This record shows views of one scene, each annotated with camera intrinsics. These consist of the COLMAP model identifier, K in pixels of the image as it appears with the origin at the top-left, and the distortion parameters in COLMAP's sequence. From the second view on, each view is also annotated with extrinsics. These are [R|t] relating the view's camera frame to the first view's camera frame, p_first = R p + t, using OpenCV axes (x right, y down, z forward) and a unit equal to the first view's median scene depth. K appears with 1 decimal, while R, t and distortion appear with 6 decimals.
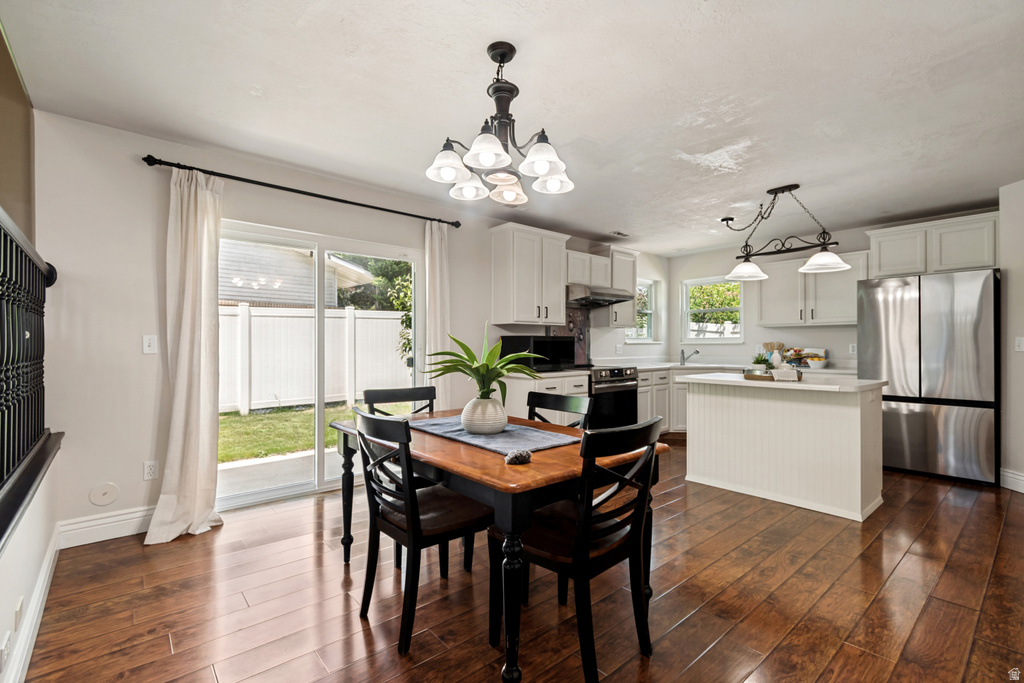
lens RADIAL K [[457.7, 0, 512.0], [0, 457.7, 341.5], [0, 0, 1]] dist [-0.001197, -0.000530]
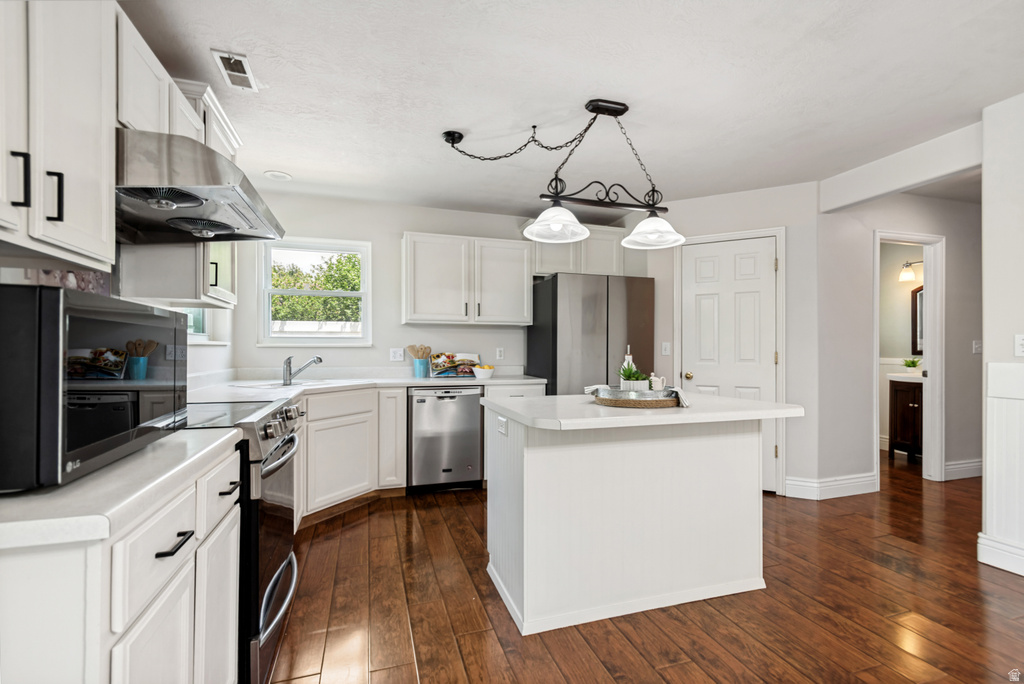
lens RADIAL K [[445.5, 0, 515.8], [0, 445.5, 346.6], [0, 0, 1]] dist [-0.000048, 0.000017]
pose [[0.393630, 0.002738, 0.919265, -0.028571], [-0.007787, 0.999970, 0.000356, 0.003367], [-0.919236, -0.007299, 0.393640, 0.854260]]
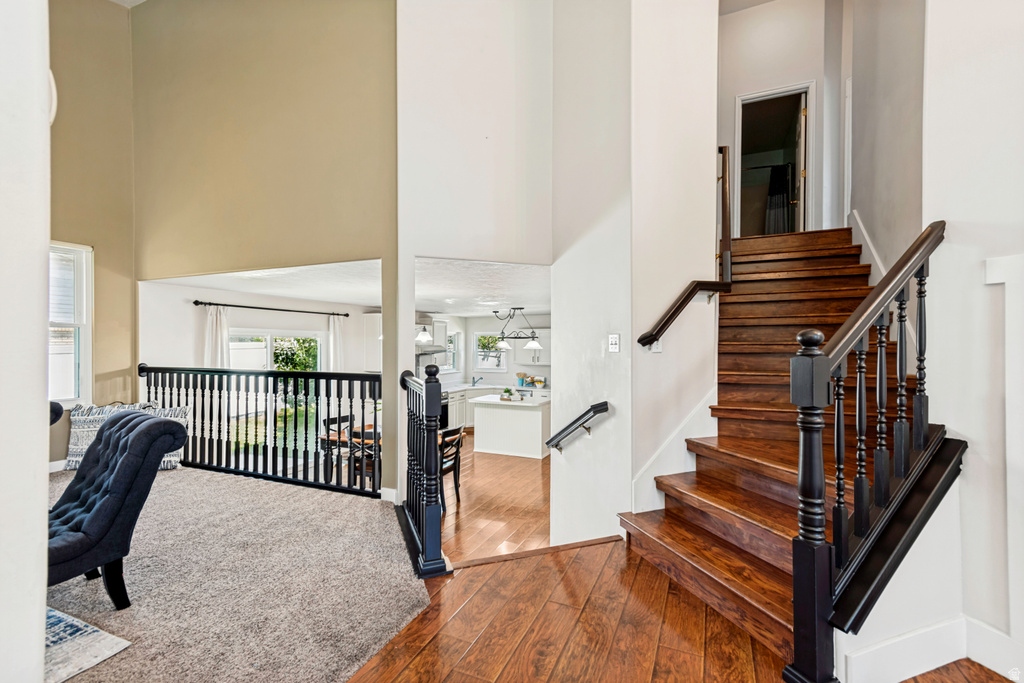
lens RADIAL K [[445.5, 0, 515.8], [0, 445.5, 346.1], [0, 0, 1]] dist [-0.000048, 0.000017]
pose [[0.903416, -0.000890, 0.428764, -0.289555], [-0.003300, 0.999954, 0.009028, -0.175092], [-0.428752, -0.009571, 0.903372, -0.836076]]
